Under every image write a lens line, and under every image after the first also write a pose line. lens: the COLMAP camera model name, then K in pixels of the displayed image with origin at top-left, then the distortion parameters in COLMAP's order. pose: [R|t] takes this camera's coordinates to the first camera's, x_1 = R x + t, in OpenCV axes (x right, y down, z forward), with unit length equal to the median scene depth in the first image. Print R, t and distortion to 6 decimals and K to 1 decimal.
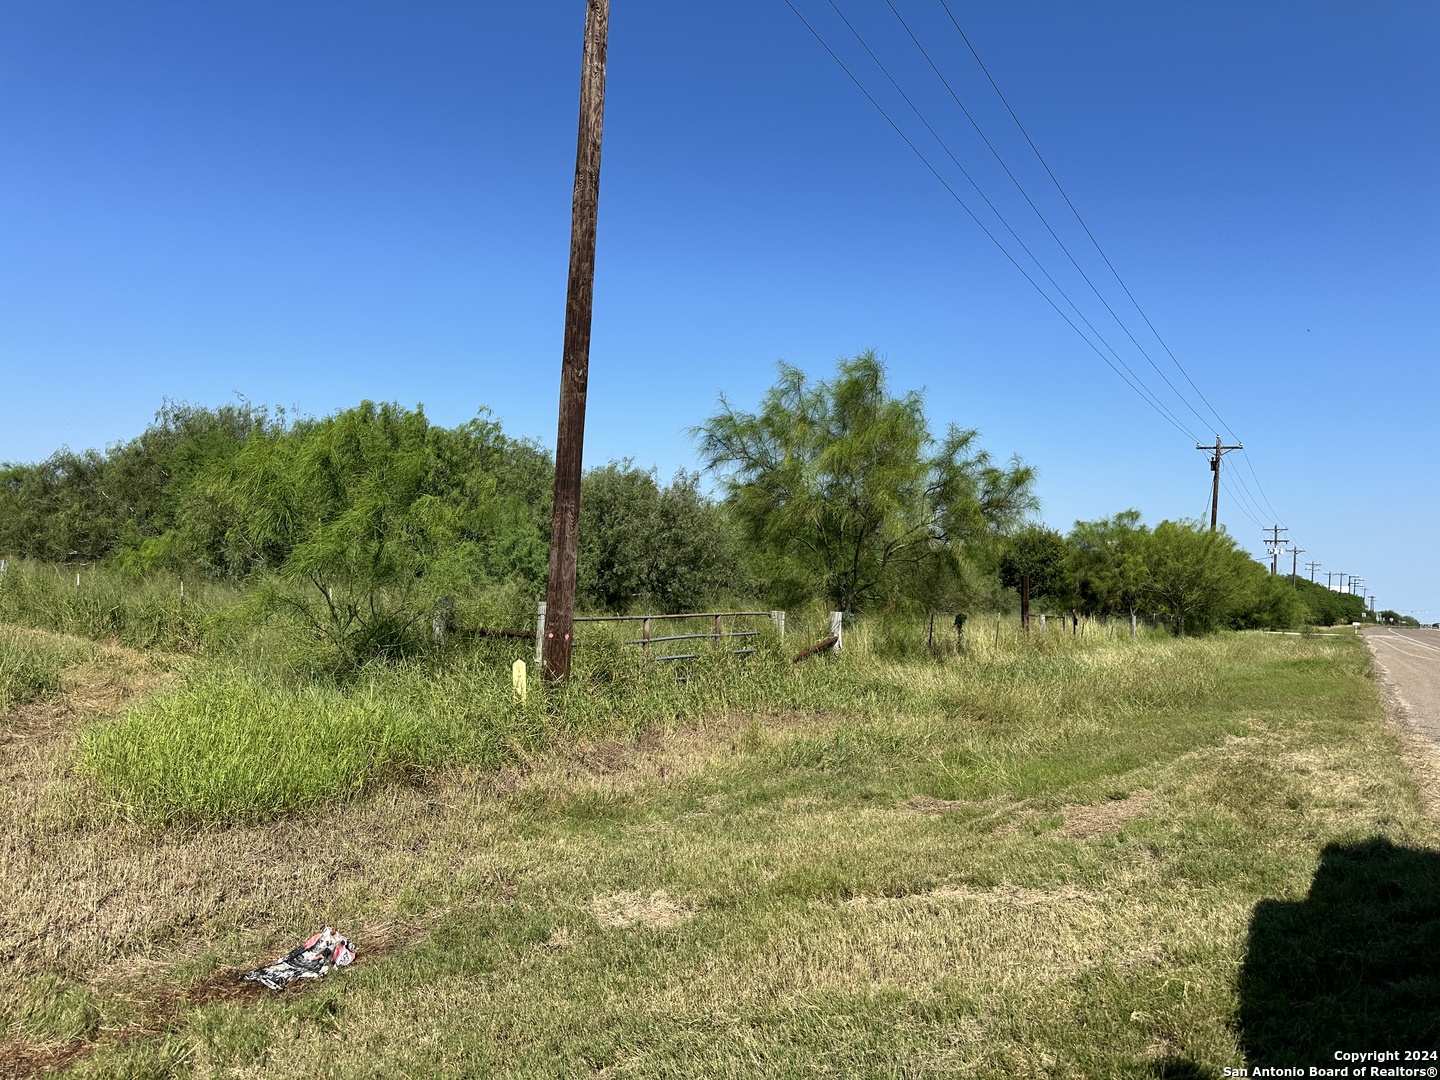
lens RADIAL K [[1000.1, 0, 732.0], [0, 1000.1, 555.1], [0, 0, 1]] dist [0.049052, -0.067927]
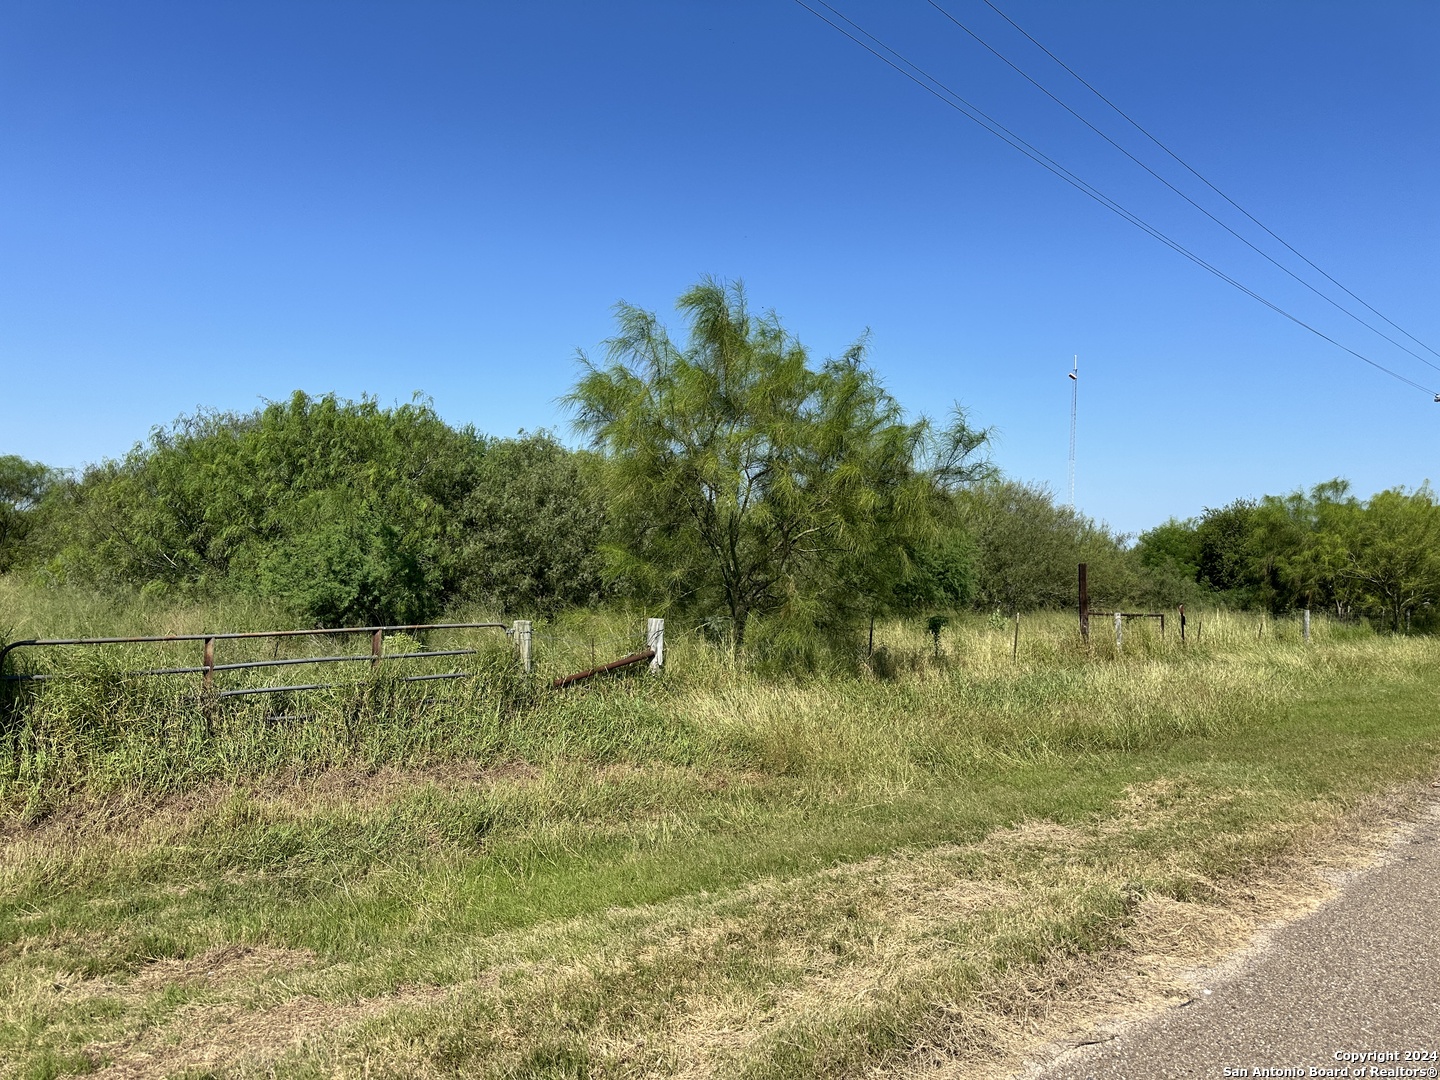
lens RADIAL K [[1000.1, 0, 725.4], [0, 1000.1, 520.1], [0, 0, 1]] dist [0.049052, -0.067927]
pose [[0.972358, -0.035575, -0.230770, 0.100832], [0.028146, 0.998977, -0.035407, 0.003125], [0.231793, 0.027933, 0.972364, 0.080994]]
